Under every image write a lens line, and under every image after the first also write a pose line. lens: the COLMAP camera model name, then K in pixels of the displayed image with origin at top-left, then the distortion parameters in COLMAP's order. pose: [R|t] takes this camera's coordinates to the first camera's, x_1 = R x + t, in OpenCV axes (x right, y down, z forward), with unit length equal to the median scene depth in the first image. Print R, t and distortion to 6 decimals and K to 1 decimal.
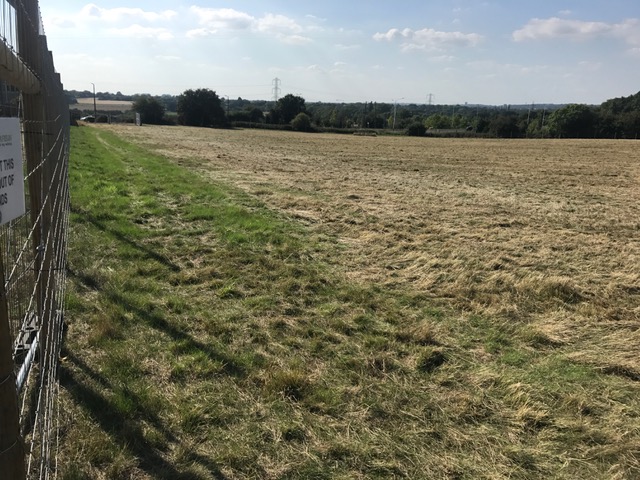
lens RADIAL K [[521.1, 0, 321.3], [0, 521.1, 242.2], [0, 0, 1]] dist [0.039076, -0.031761]
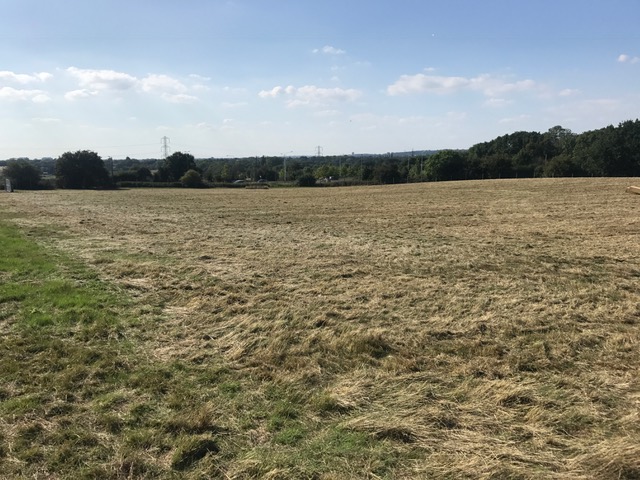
lens RADIAL K [[521.1, 0, 320.4], [0, 521.1, 239.7], [0, 0, 1]] dist [0.039076, -0.031761]
pose [[0.979867, -0.075407, 0.184865, 0.186006], [0.093760, 0.991277, -0.092620, -0.020918], [-0.176268, 0.108089, 0.978390, 0.029221]]
